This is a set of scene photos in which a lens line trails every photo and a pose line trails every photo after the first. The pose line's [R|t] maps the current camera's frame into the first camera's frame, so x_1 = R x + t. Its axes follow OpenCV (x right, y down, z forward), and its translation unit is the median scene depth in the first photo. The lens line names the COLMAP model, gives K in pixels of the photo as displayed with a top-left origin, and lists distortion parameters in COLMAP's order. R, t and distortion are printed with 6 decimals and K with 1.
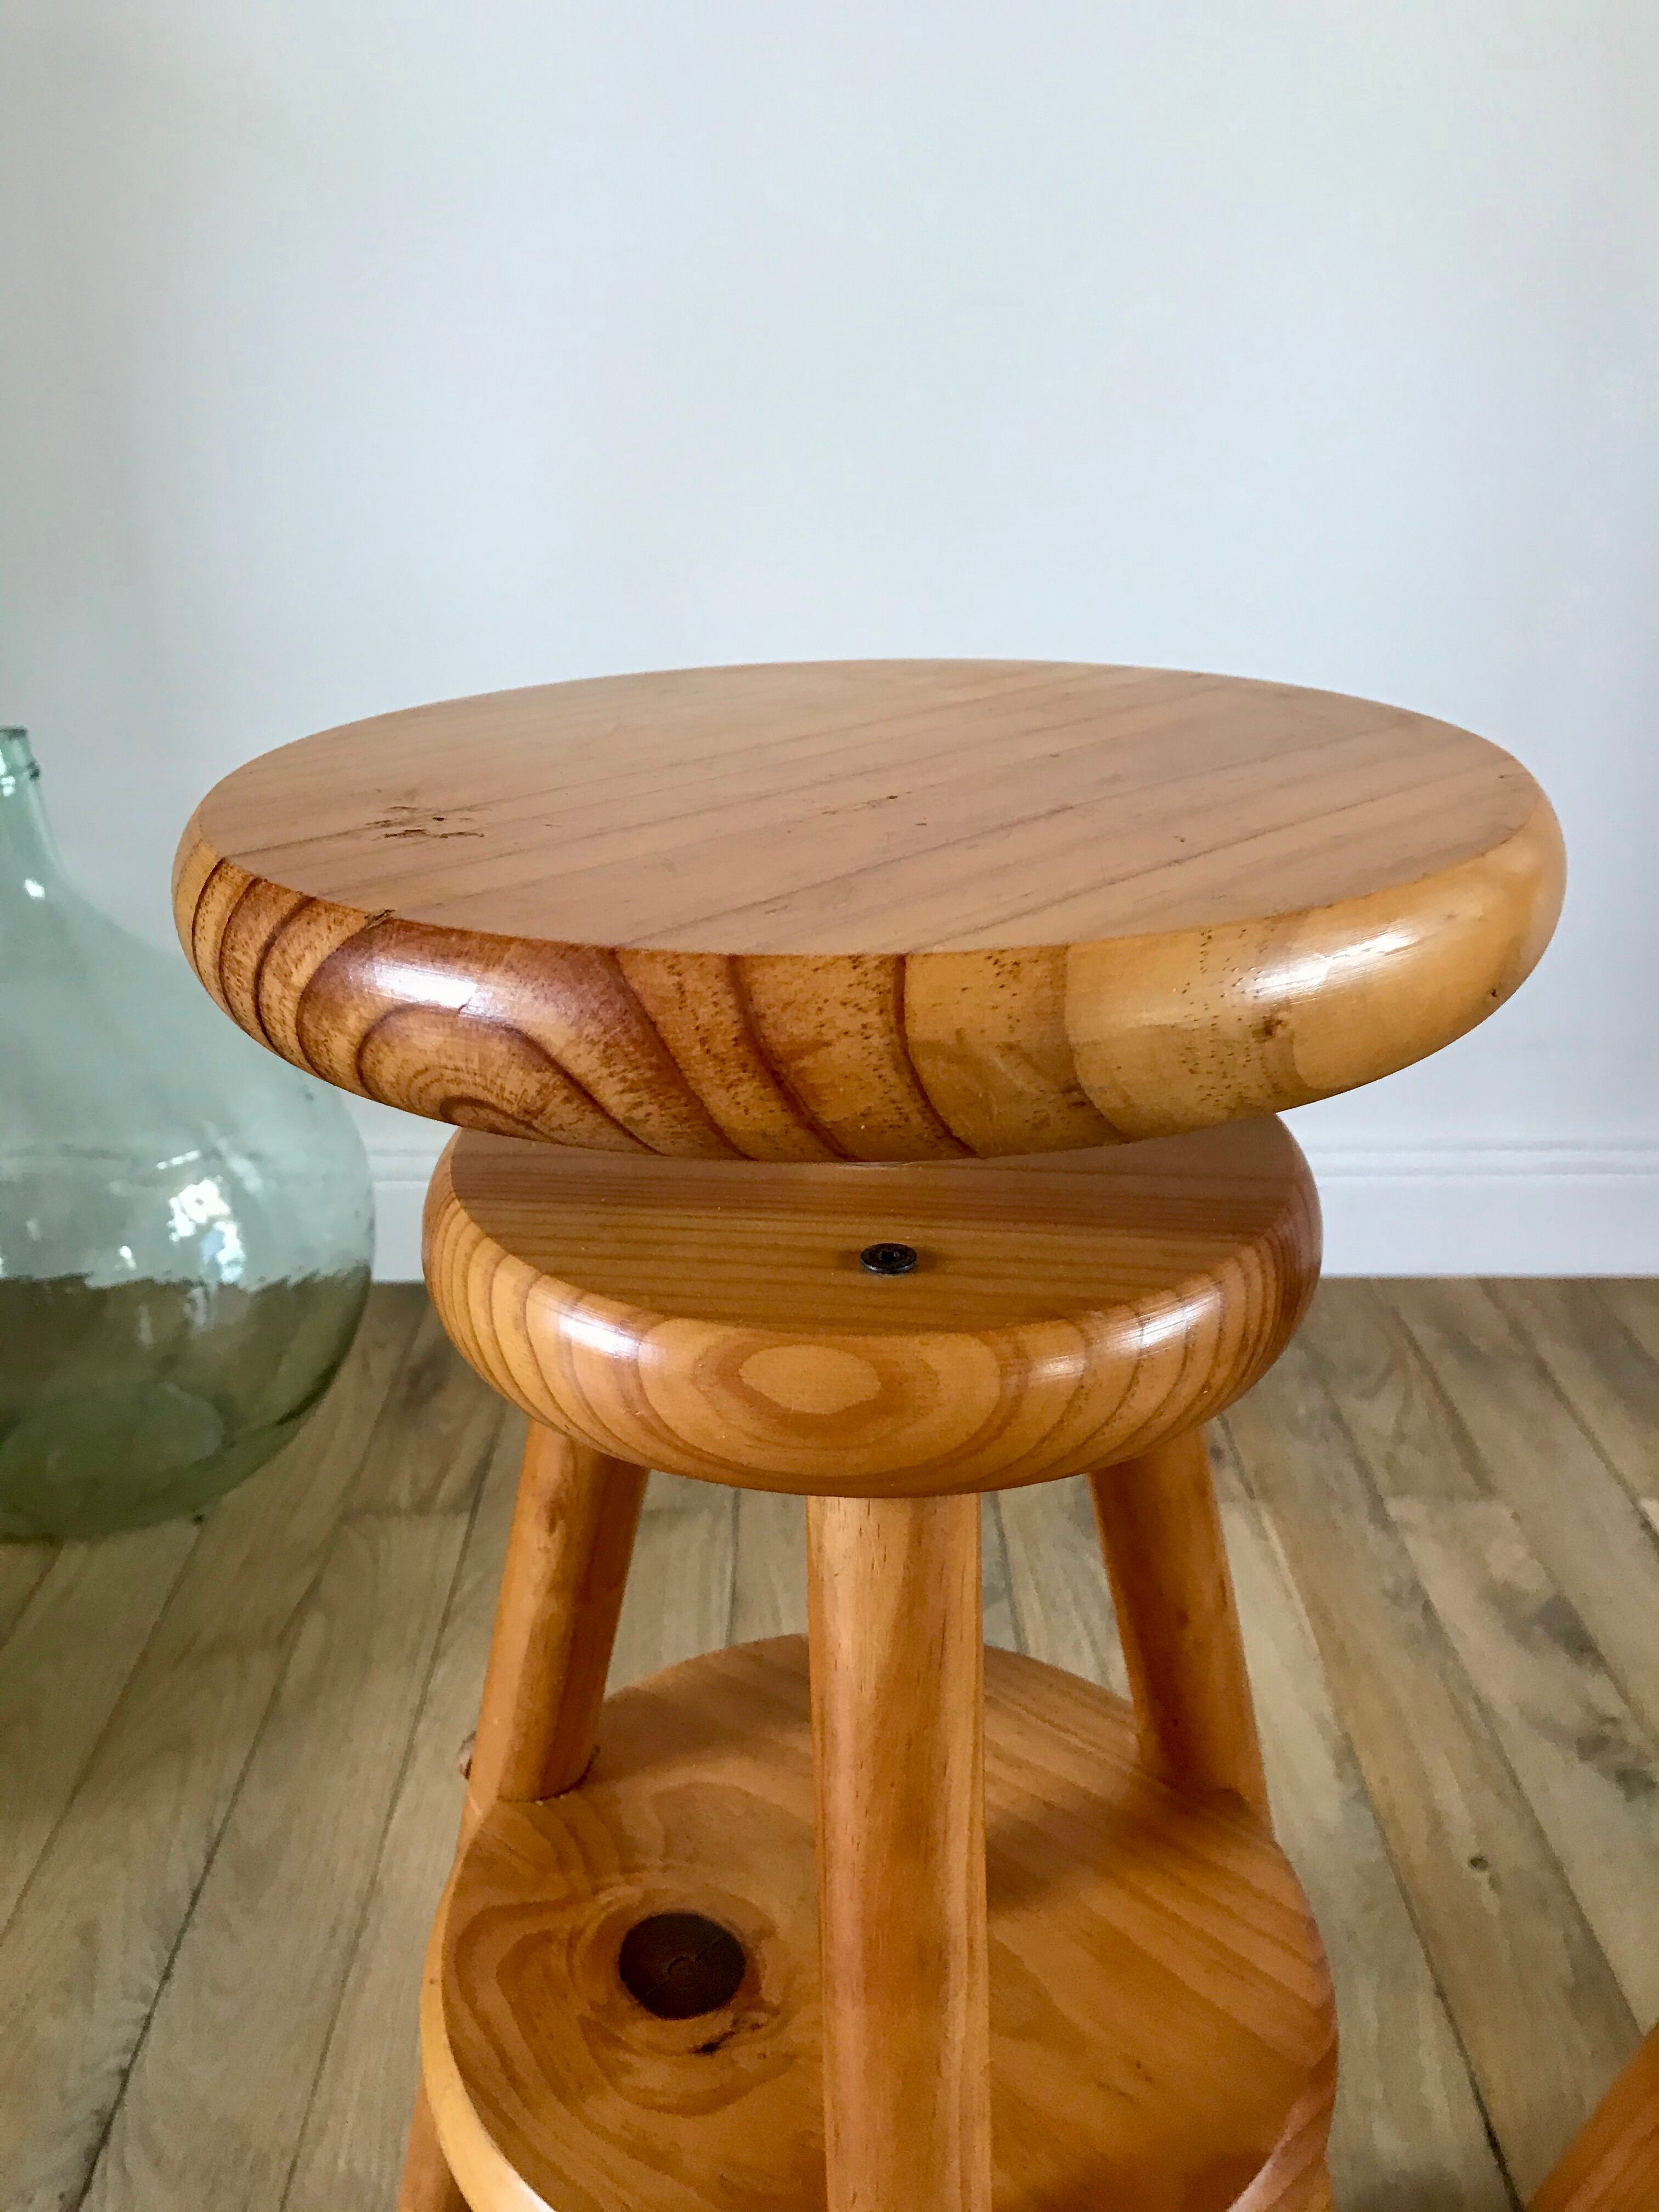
lens RADIAL K [[1847.9, 0, 841.7], [0, 1847.9, 1095.6], [0, 0, 1]] dist [0.007434, 0.012155]
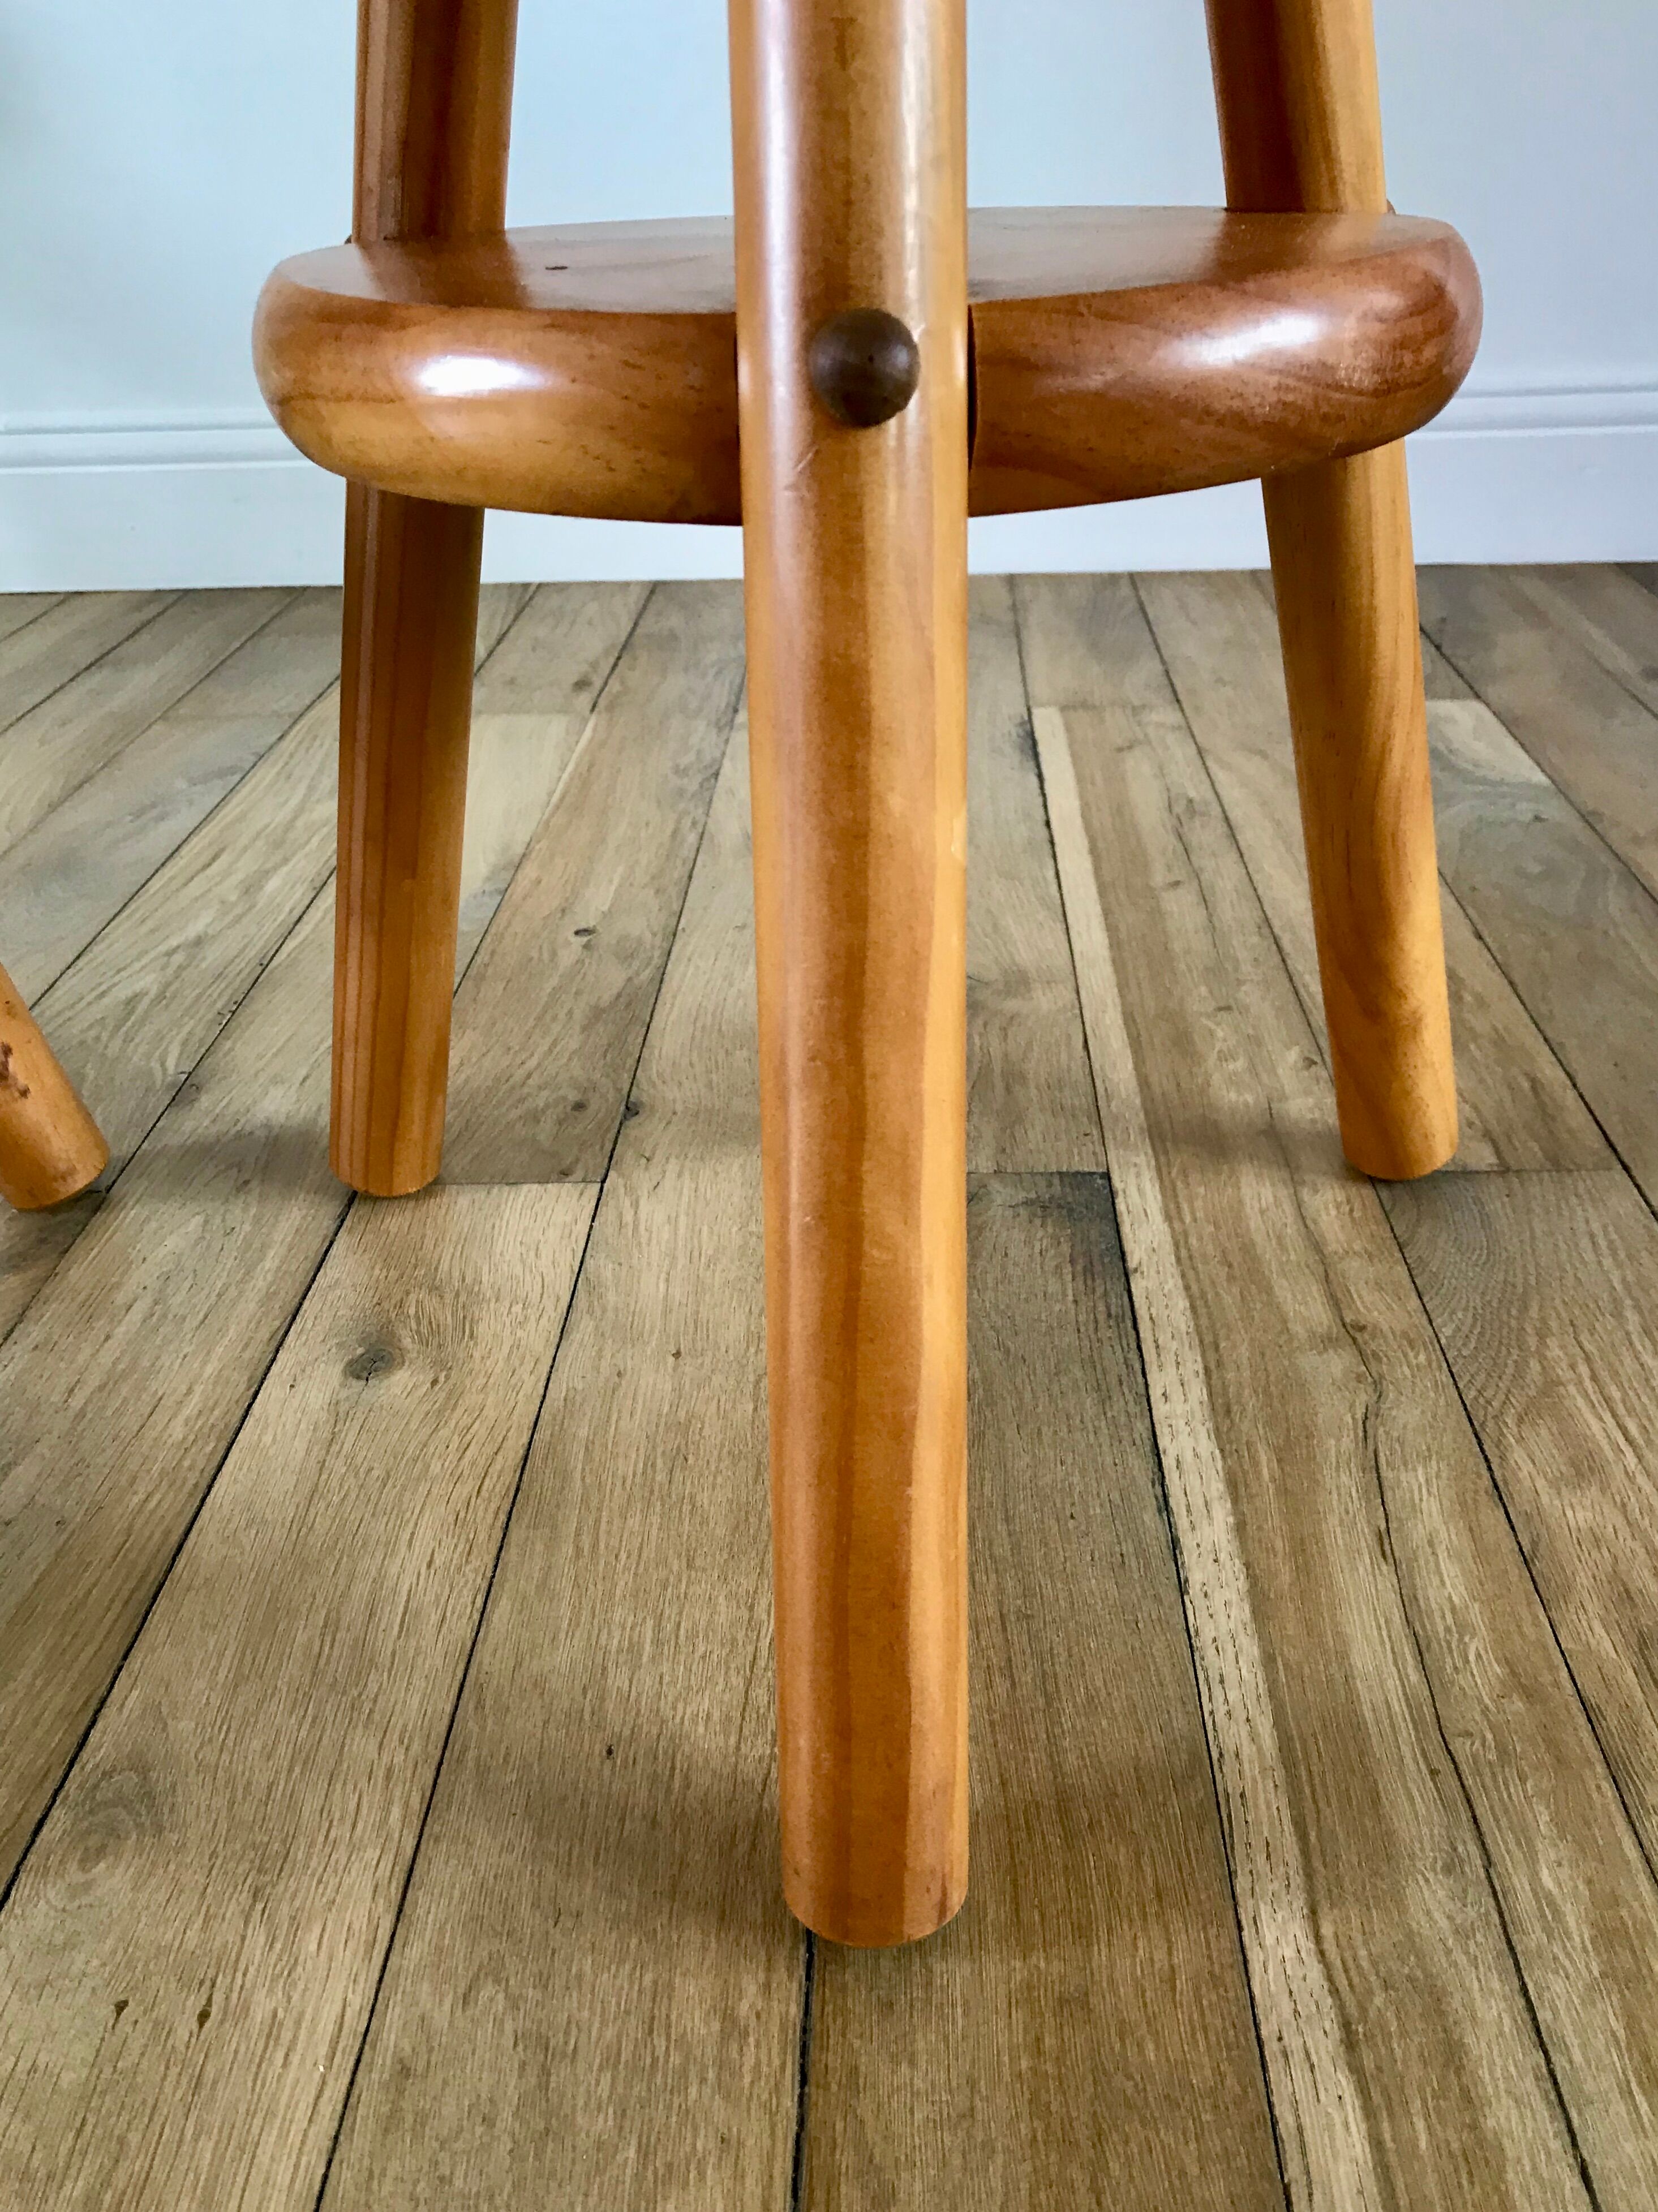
lens RADIAL K [[1893.8, 0, 829.7], [0, 1893.8, 1088.4], [0, 0, 1]] dist [0.013918, -0.004040]
pose [[0.997484, -0.003229, -0.070822, 0.452309], [0.010637, 0.994471, 0.104471, 0.343866], [0.070093, -0.104961, 0.992003, 0.108347]]
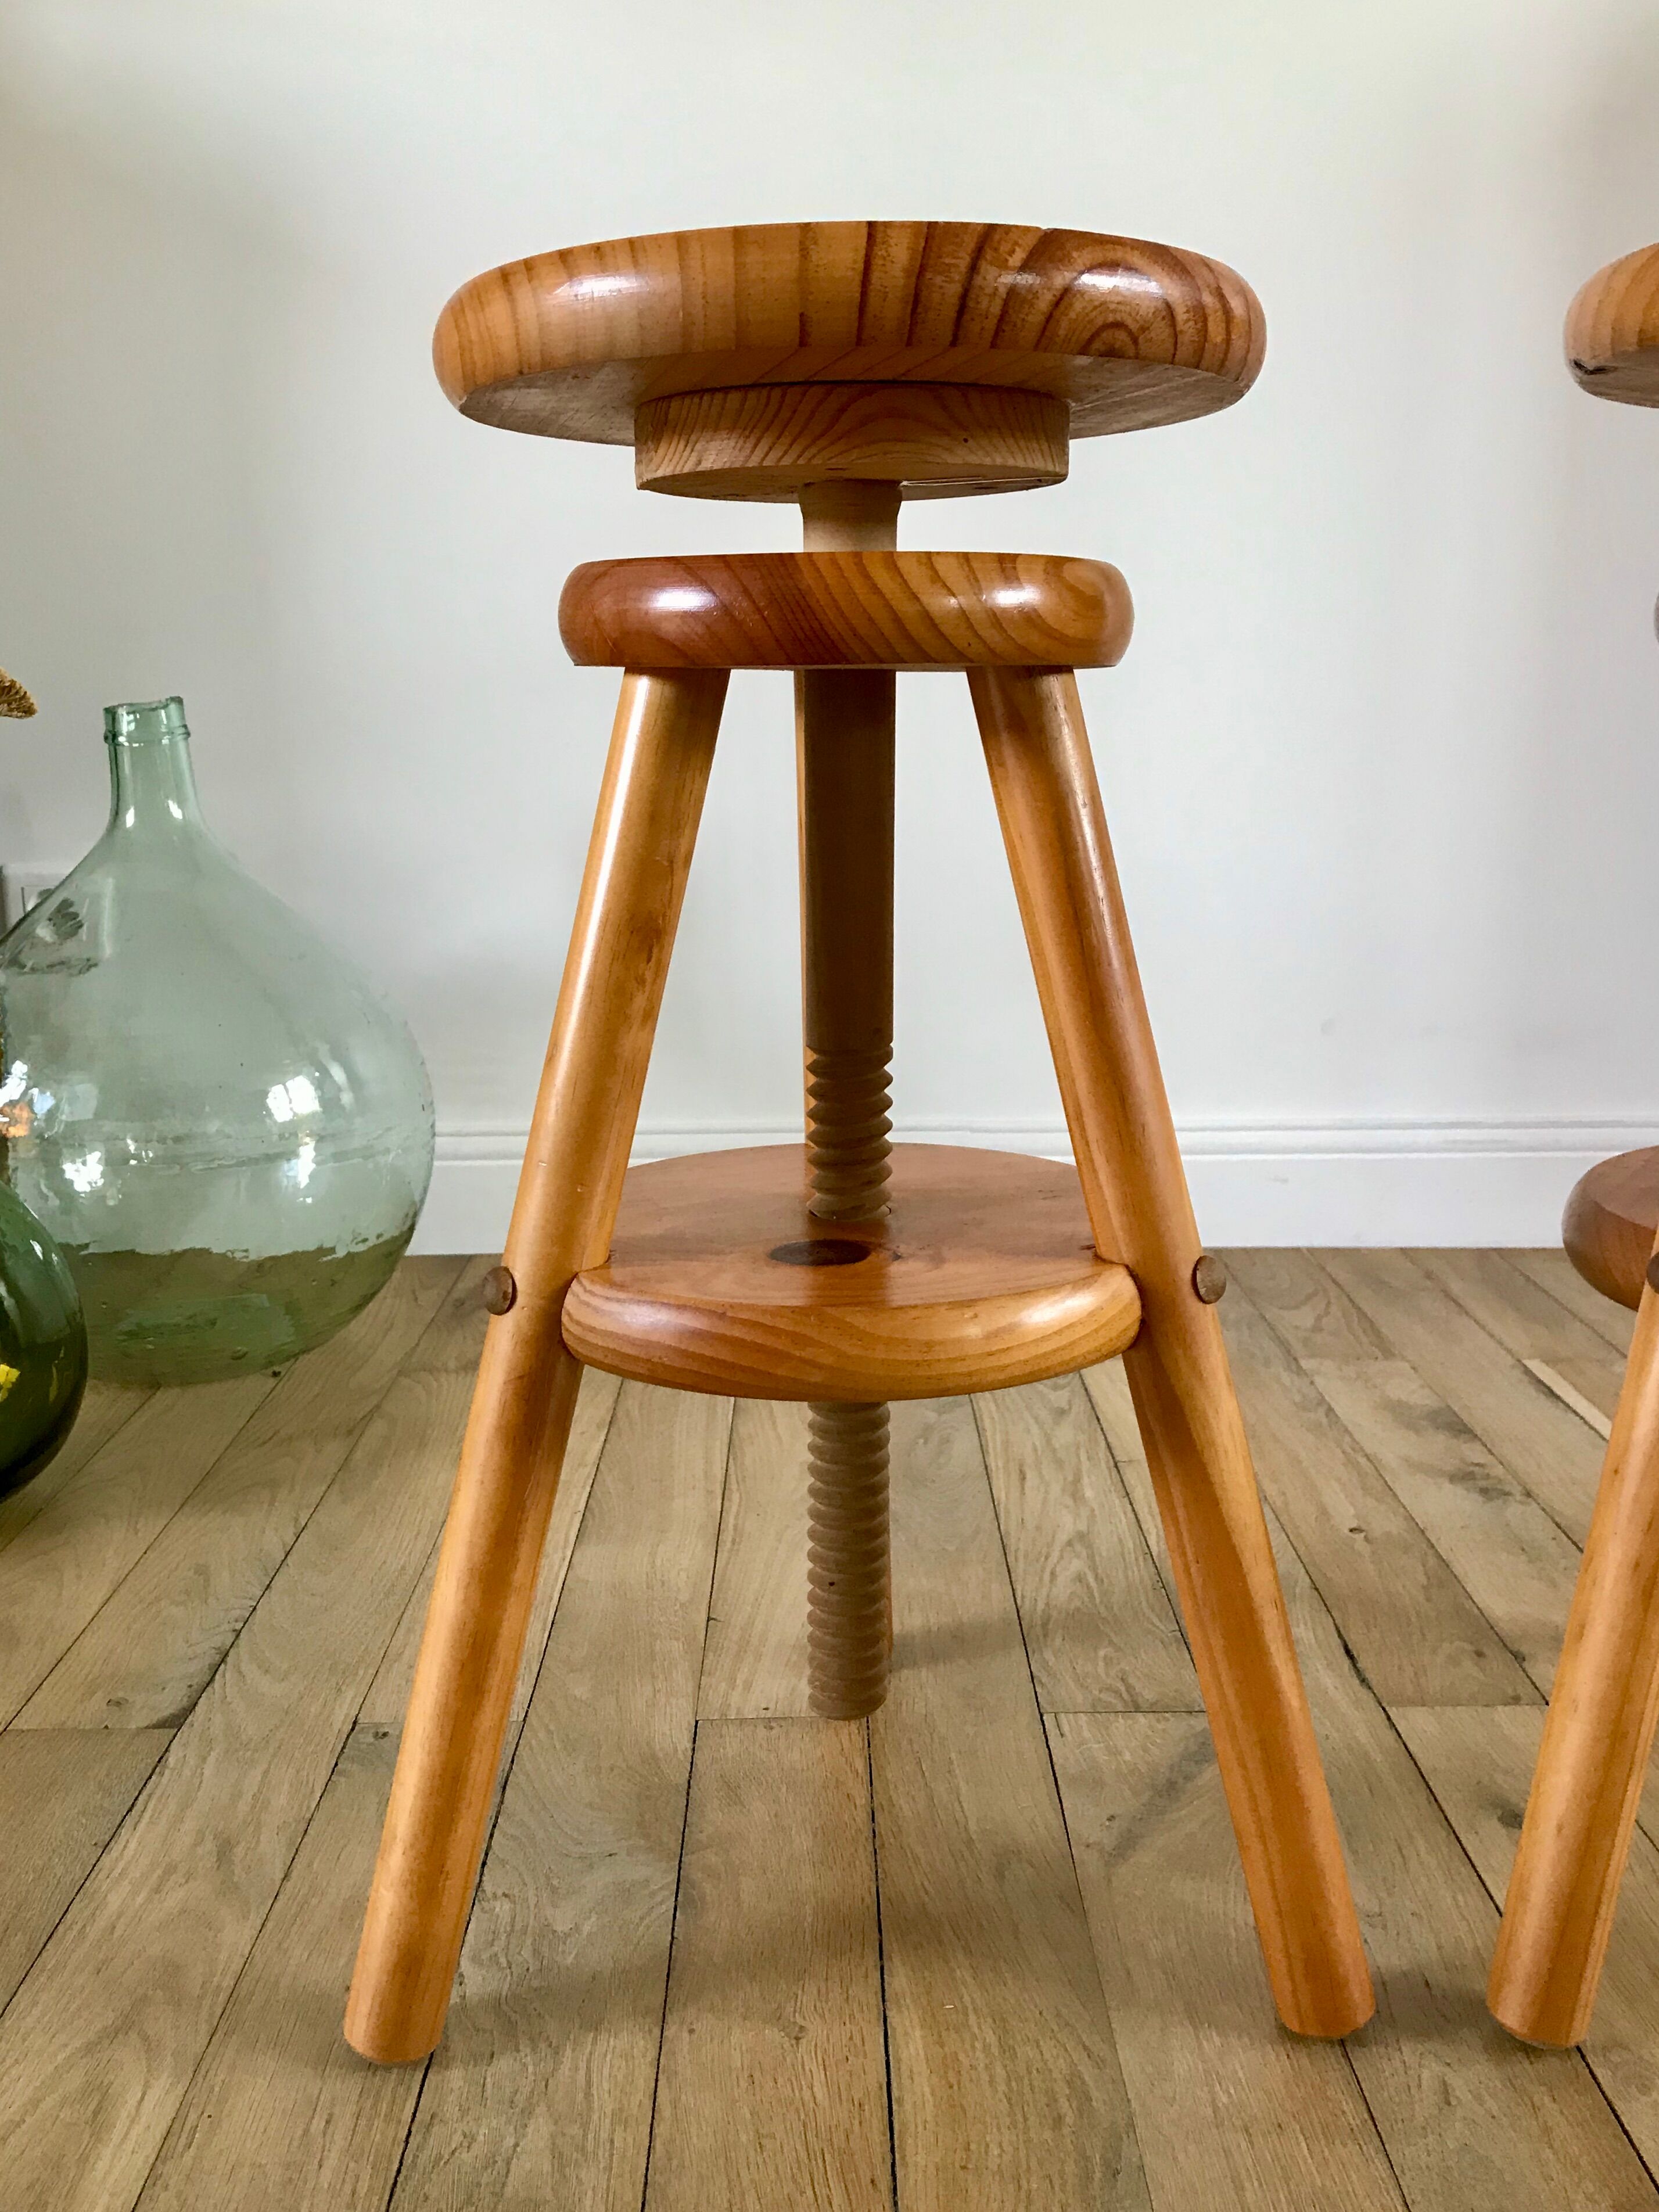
lens RADIAL K [[1937.8, 0, 837.9], [0, 1937.8, 1100.5], [0, 0, 1]] dist [0.023017, 0.000081]
pose [[0.999958, -0.006119, -0.006817, 0.016460], [0.004665, 0.980622, -0.195853, 0.335505], [0.007884, 0.195813, 0.980610, -0.250639]]
